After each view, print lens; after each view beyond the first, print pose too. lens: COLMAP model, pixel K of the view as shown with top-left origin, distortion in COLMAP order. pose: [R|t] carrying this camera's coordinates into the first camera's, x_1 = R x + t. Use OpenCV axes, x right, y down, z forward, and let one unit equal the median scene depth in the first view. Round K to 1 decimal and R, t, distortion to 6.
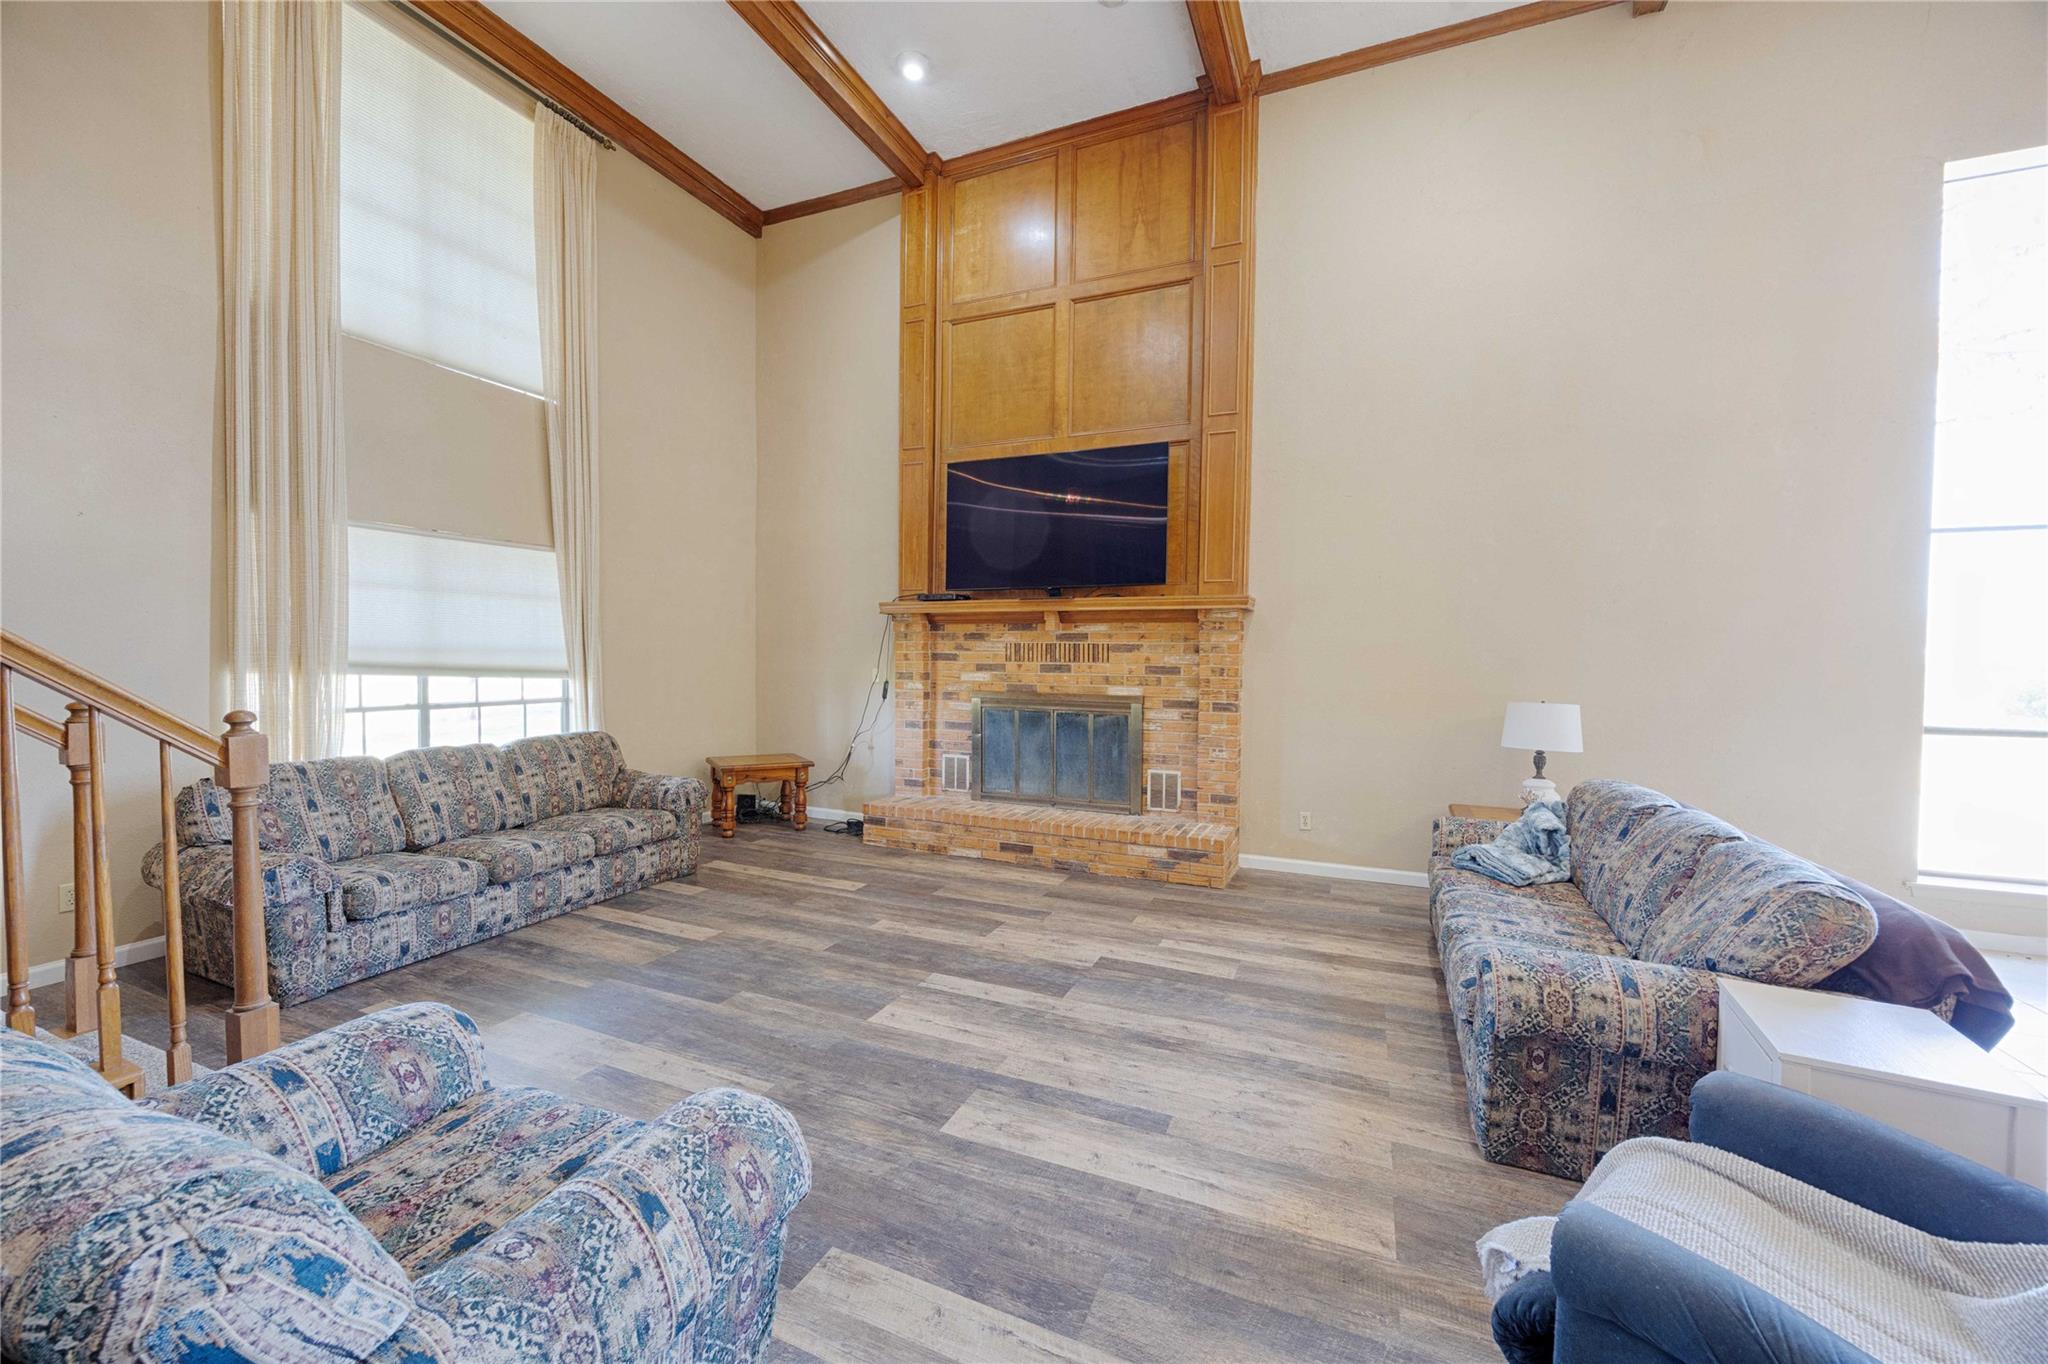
lens RADIAL K [[788.1, 0, 1024.0], [0, 788.1, 682.0], [0, 0, 1]] dist [-0.000675, 0.000029]
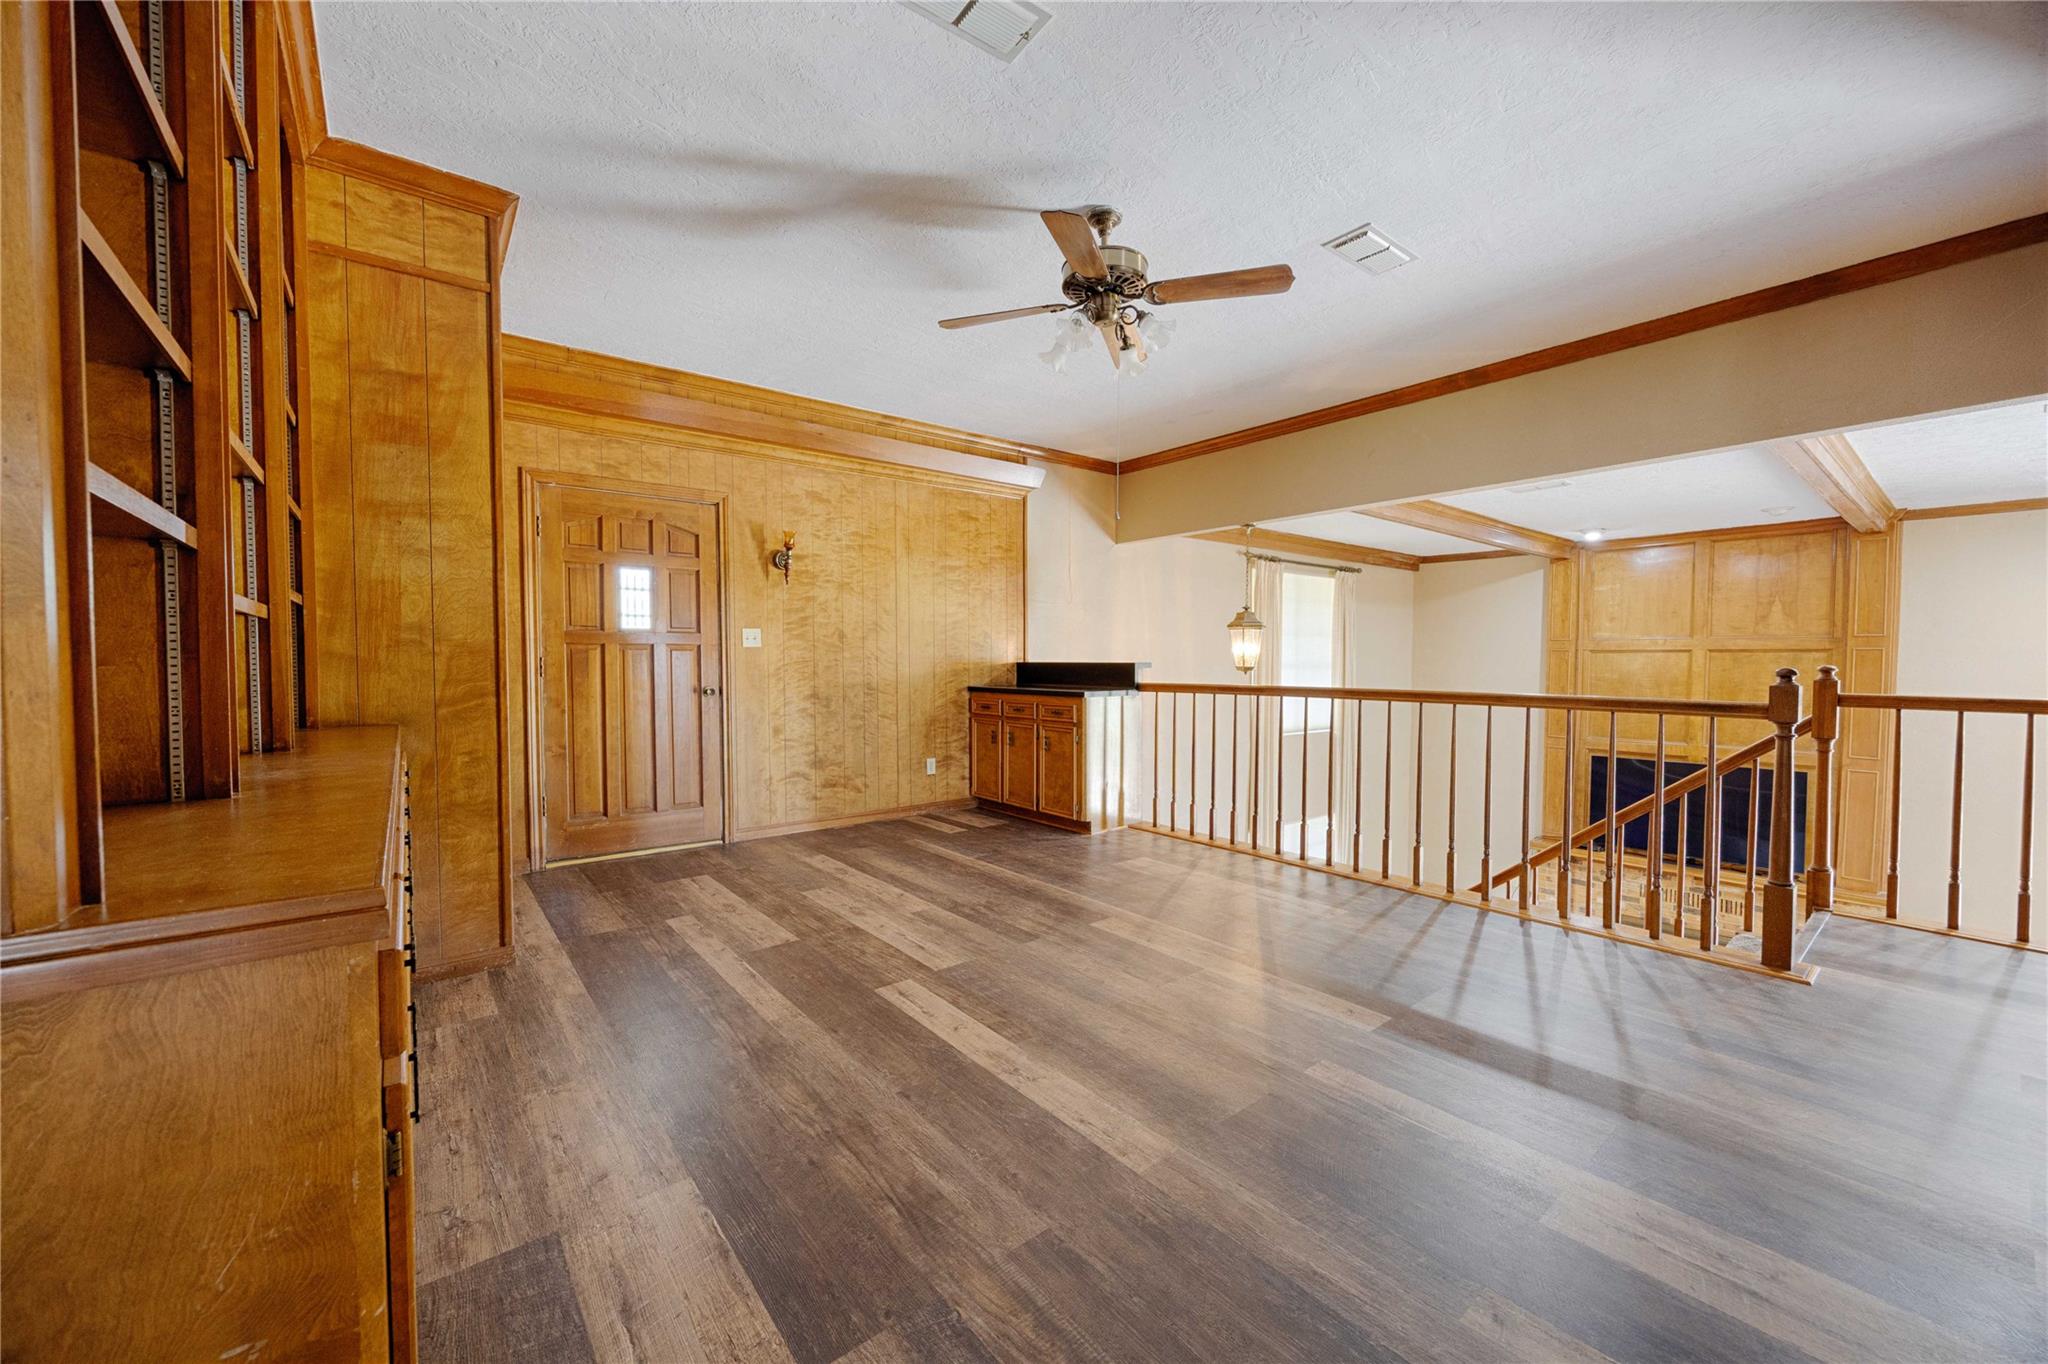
lens RADIAL K [[788.1, 0, 1024.0], [0, 788.1, 682.0], [0, 0, 1]] dist [-0.000675, 0.000029]
pose [[0.889152, 0.006590, -0.457565, -0.420234], [-0.009924, 0.999939, -0.004882, -0.456508], [0.457505, 0.008881, 0.889163, -0.880104]]
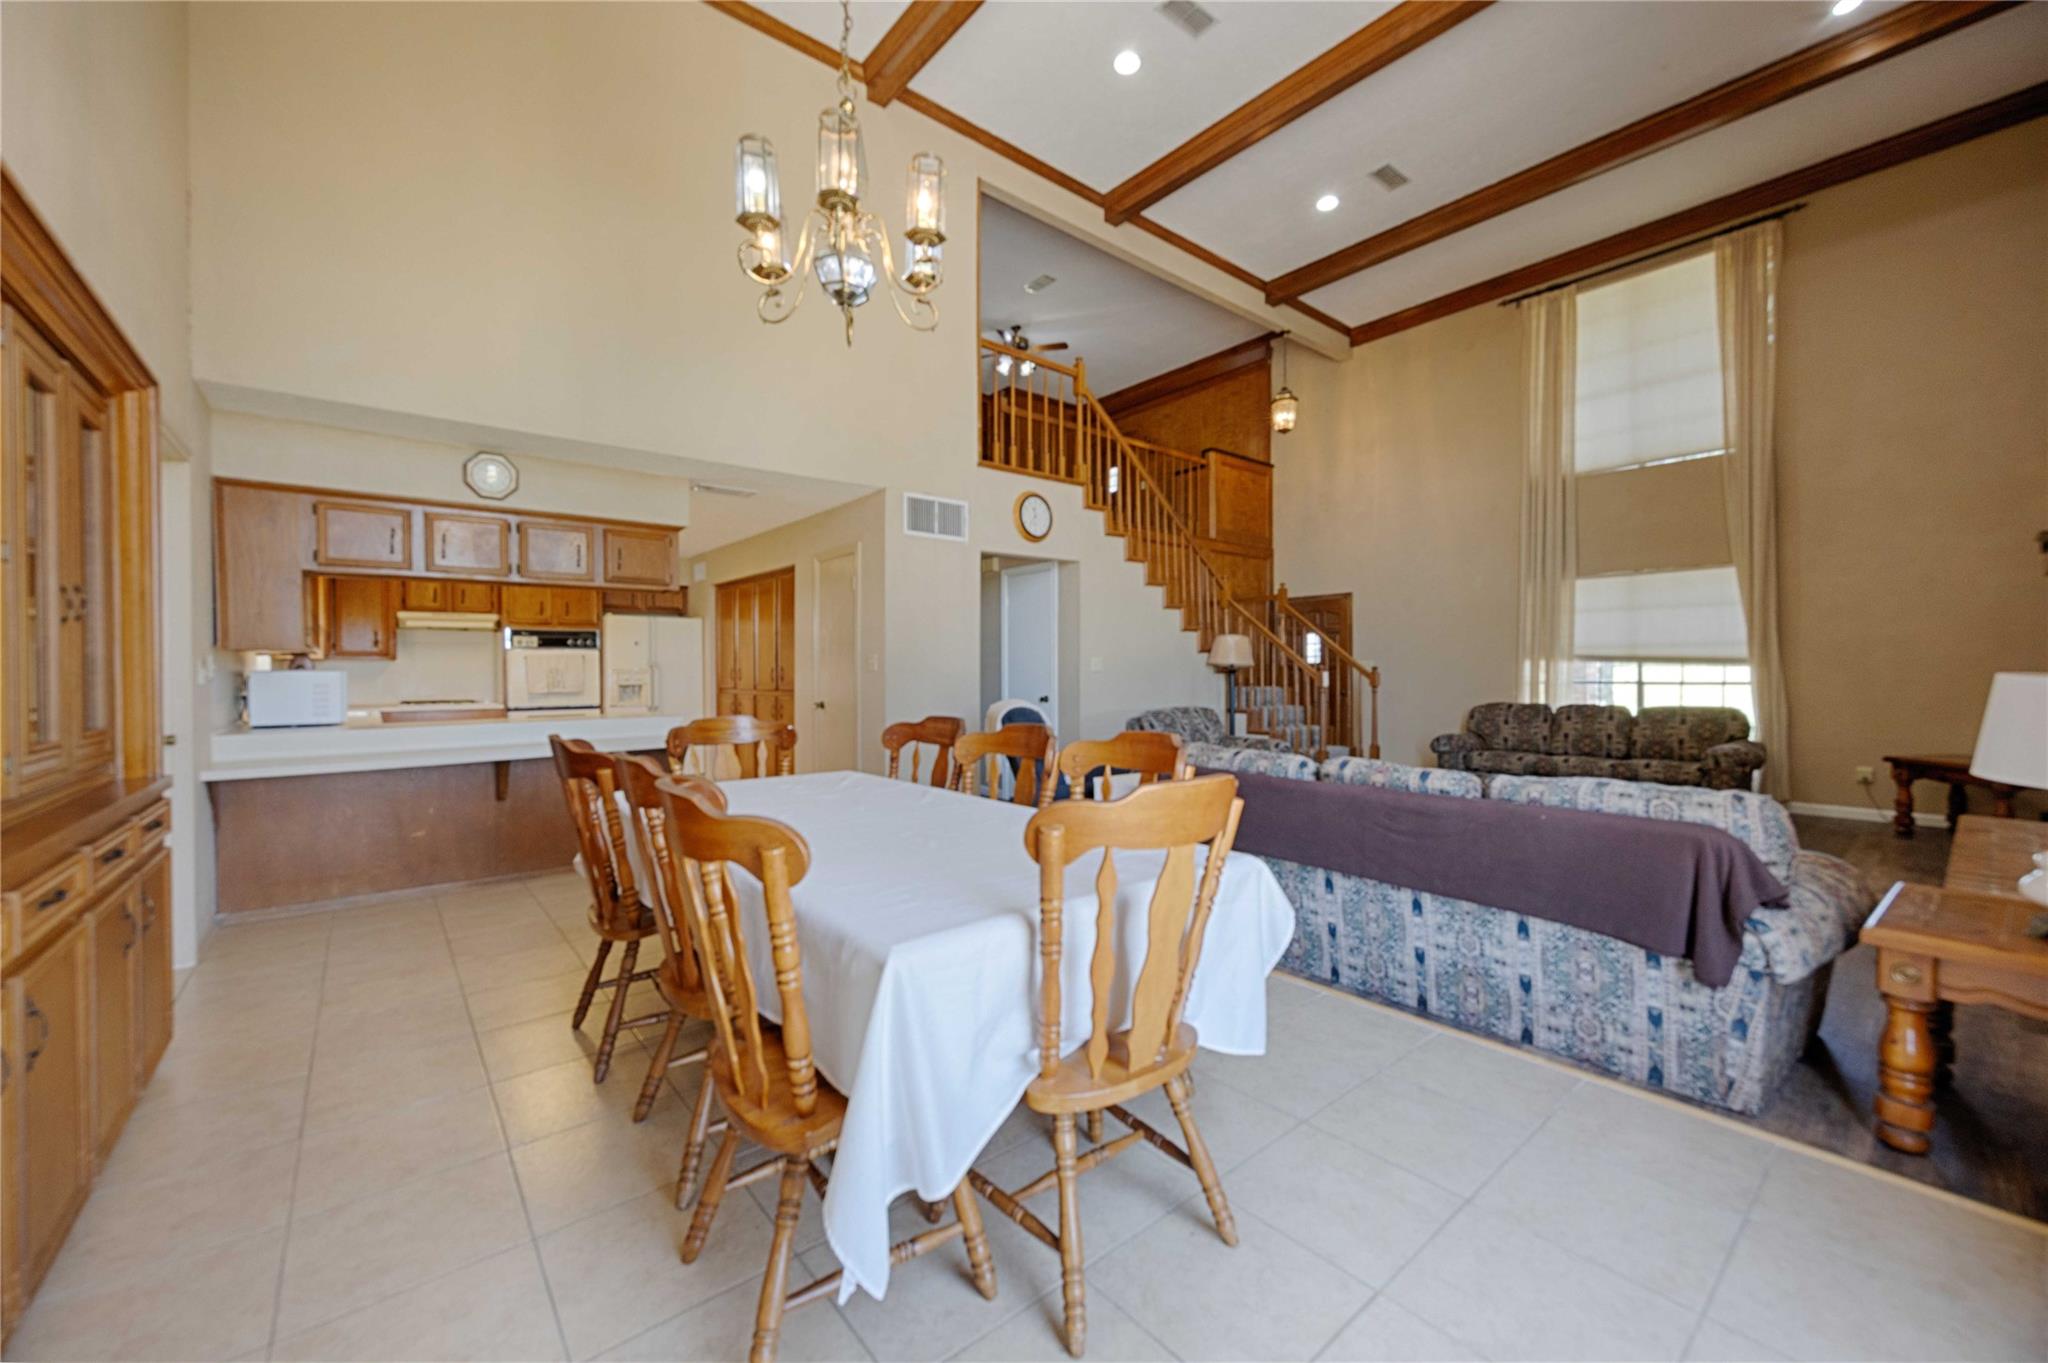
lens RADIAL K [[788.1, 0, 1024.0], [0, 788.1, 681.5], [0, 0, 1]] dist [-0.000675, 0.000029]
pose [[-0.443510, 0.001758, -0.896268, 1.096798], [-0.032223, 0.999320, 0.017906, 0.036701], [0.895690, 0.036822, -0.443152, 0.548997]]
